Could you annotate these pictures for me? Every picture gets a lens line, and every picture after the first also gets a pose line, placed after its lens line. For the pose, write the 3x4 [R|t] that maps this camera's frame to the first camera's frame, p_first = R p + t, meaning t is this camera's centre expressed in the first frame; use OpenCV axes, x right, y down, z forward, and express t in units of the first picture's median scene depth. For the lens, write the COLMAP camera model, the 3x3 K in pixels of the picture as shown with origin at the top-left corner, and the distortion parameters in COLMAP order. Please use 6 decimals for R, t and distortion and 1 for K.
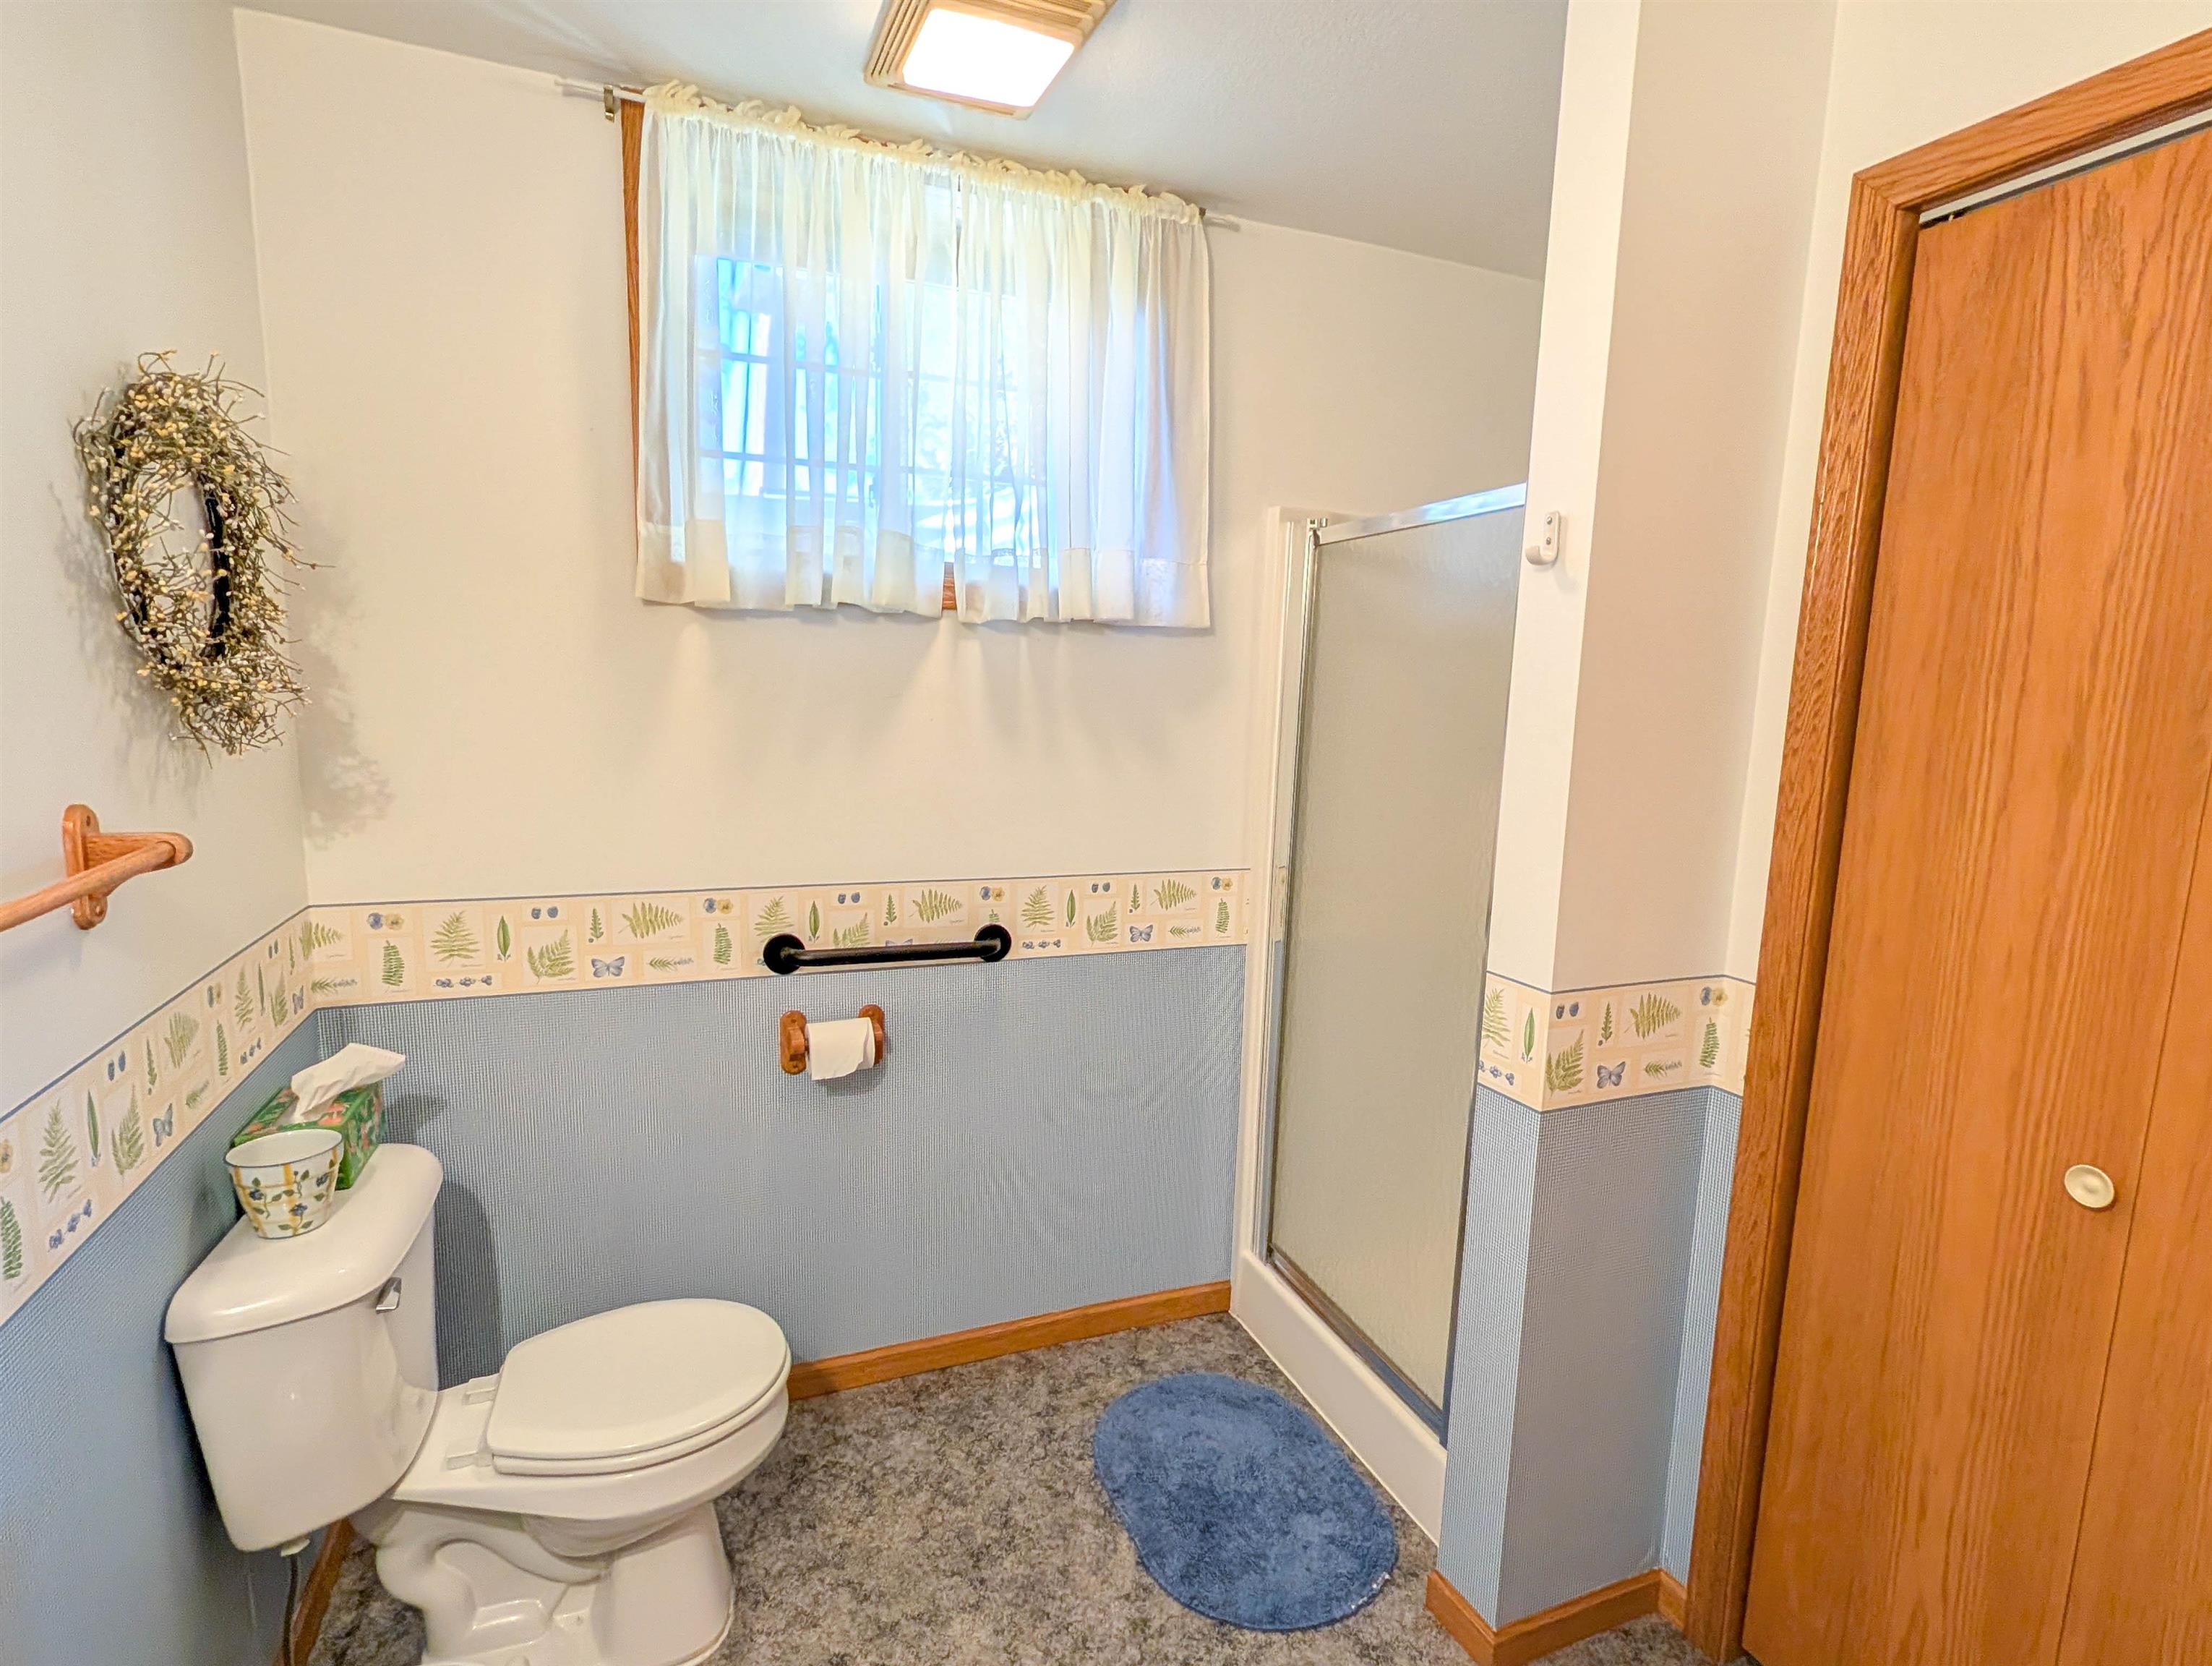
lens RADIAL K [[1110.3, 0, 1107.0], [0, 1110.3, 844.7], [0, 0, 1]] dist [-0.002104, -0.001520]
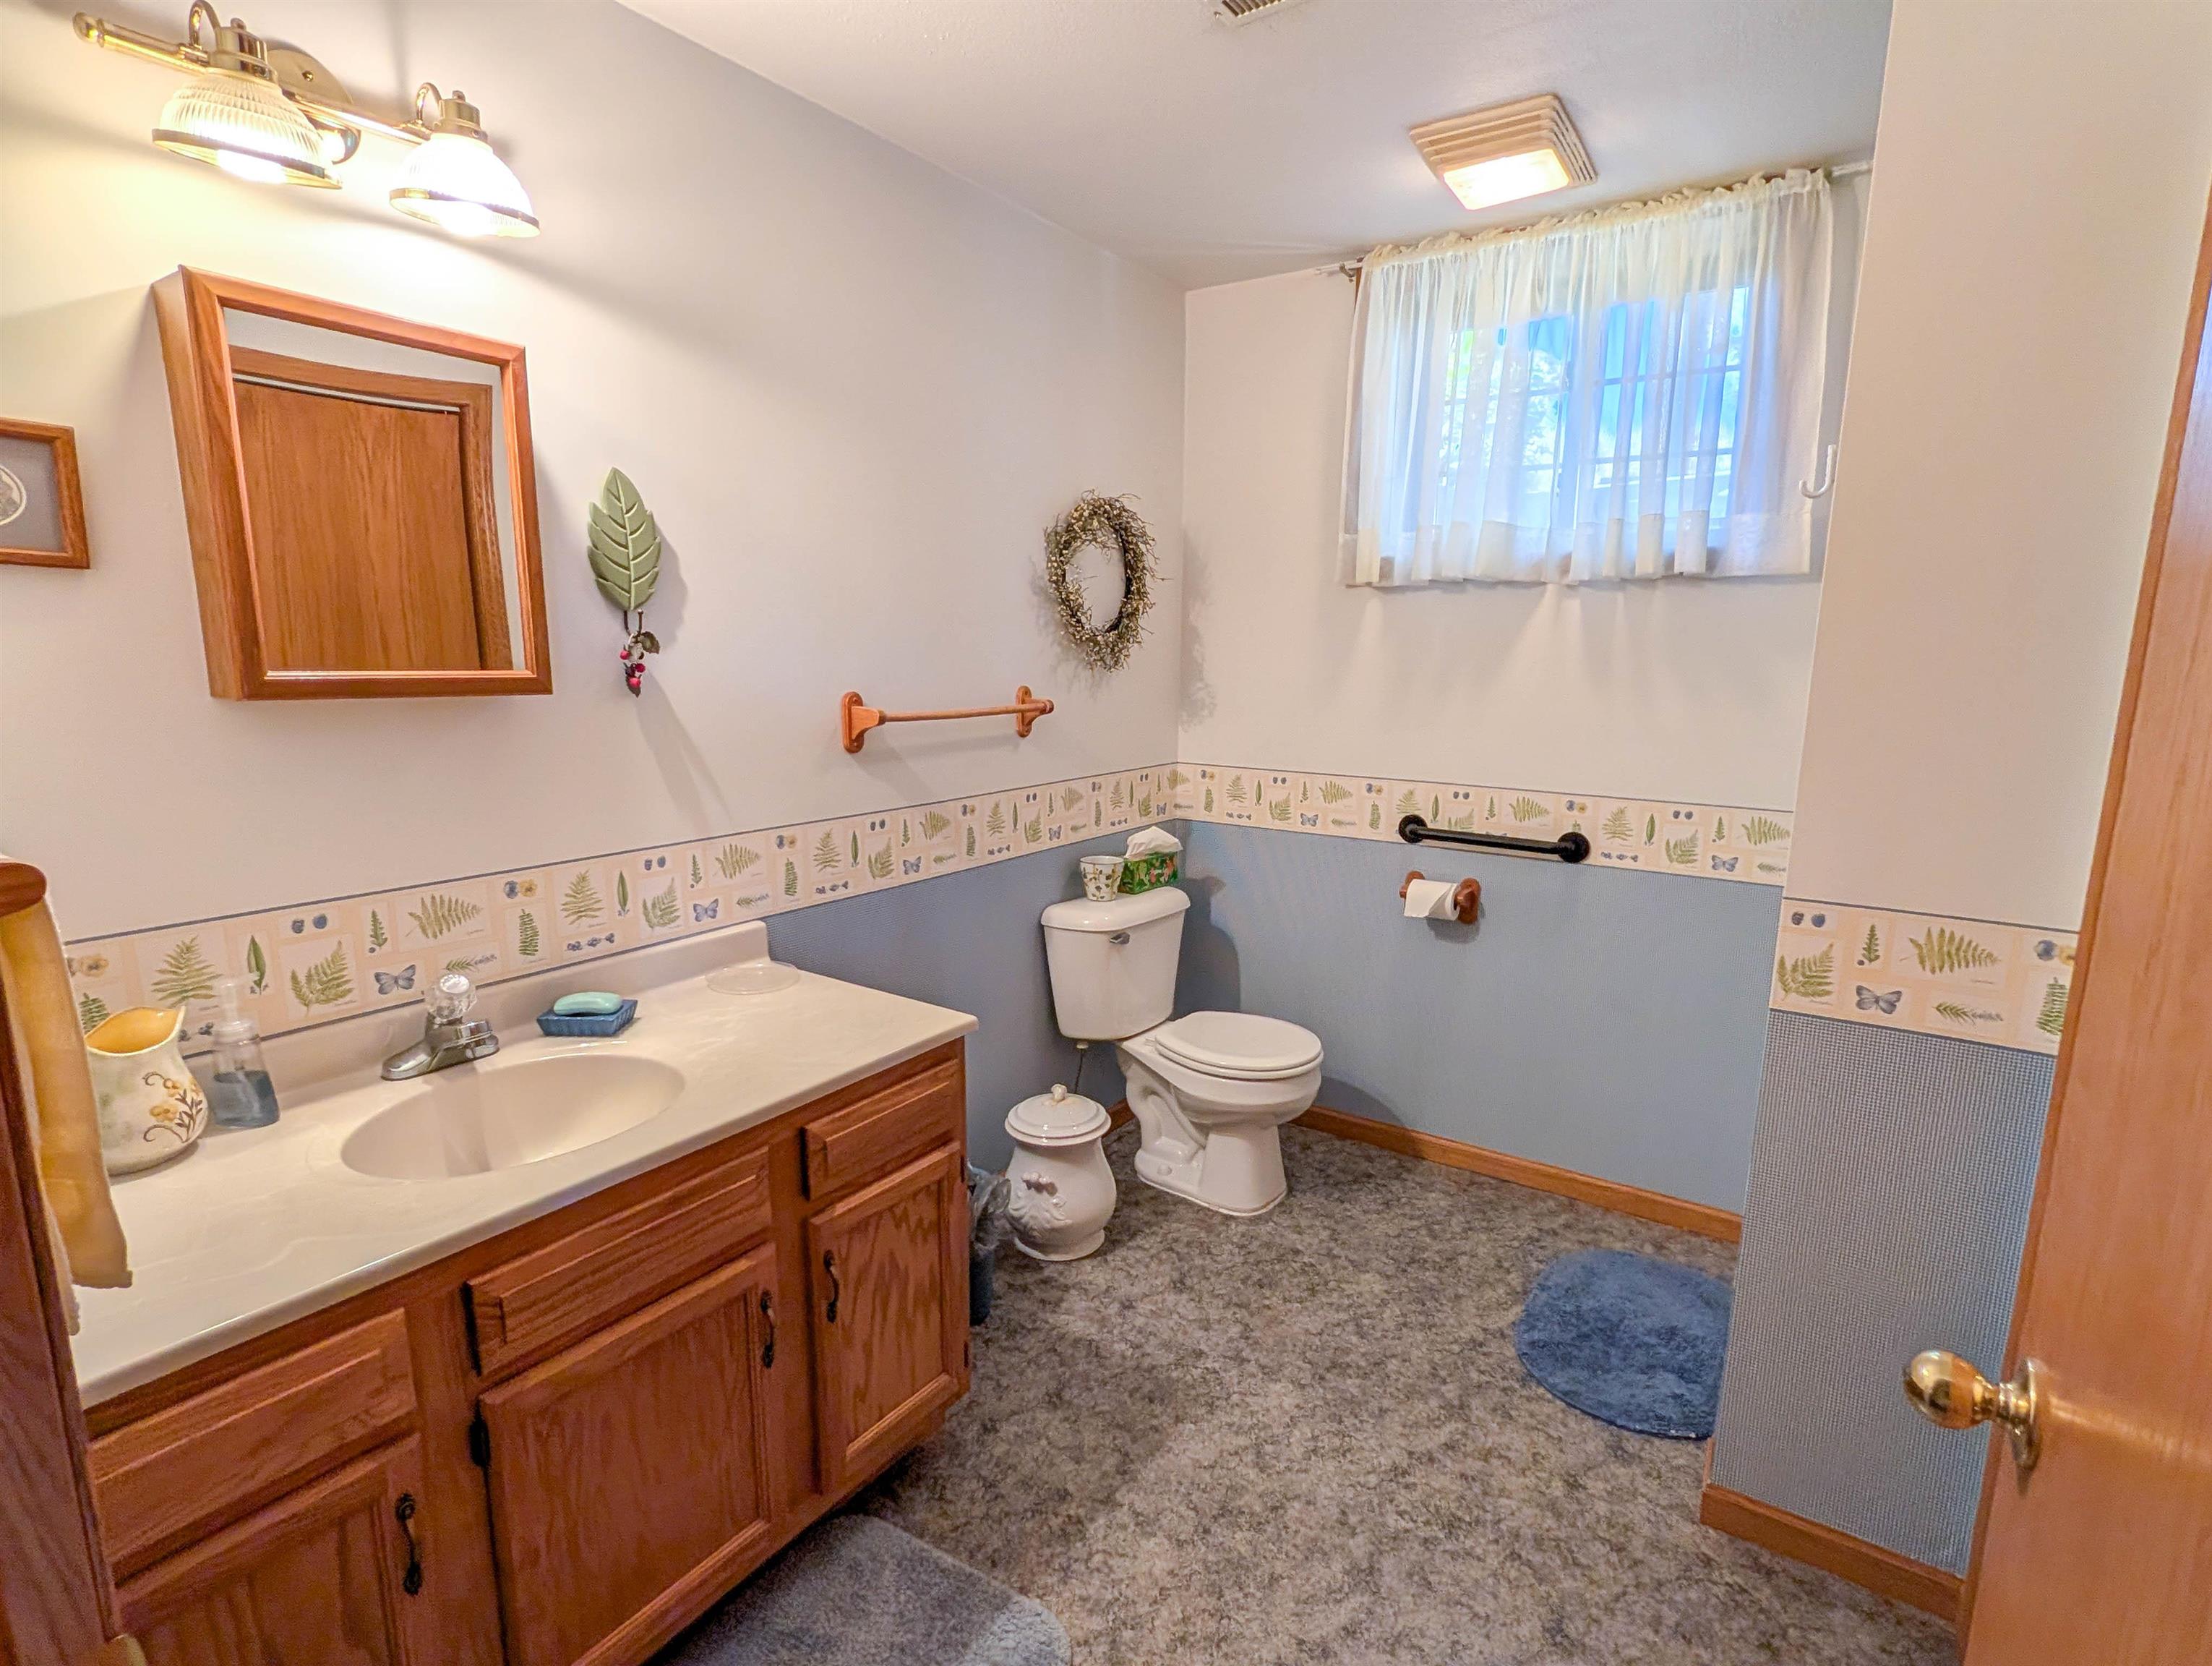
lens RADIAL K [[1110.3, 0, 1106.6], [0, 1110.3, 834.8], [0, 0, 1]] dist [-0.002104, -0.001520]
pose [[0.544670, 0.120206, -0.829991, 0.725206], [-0.115095, 0.991024, 0.067998, 0.058863], [0.830715, 0.058491, 0.553617, -0.116335]]
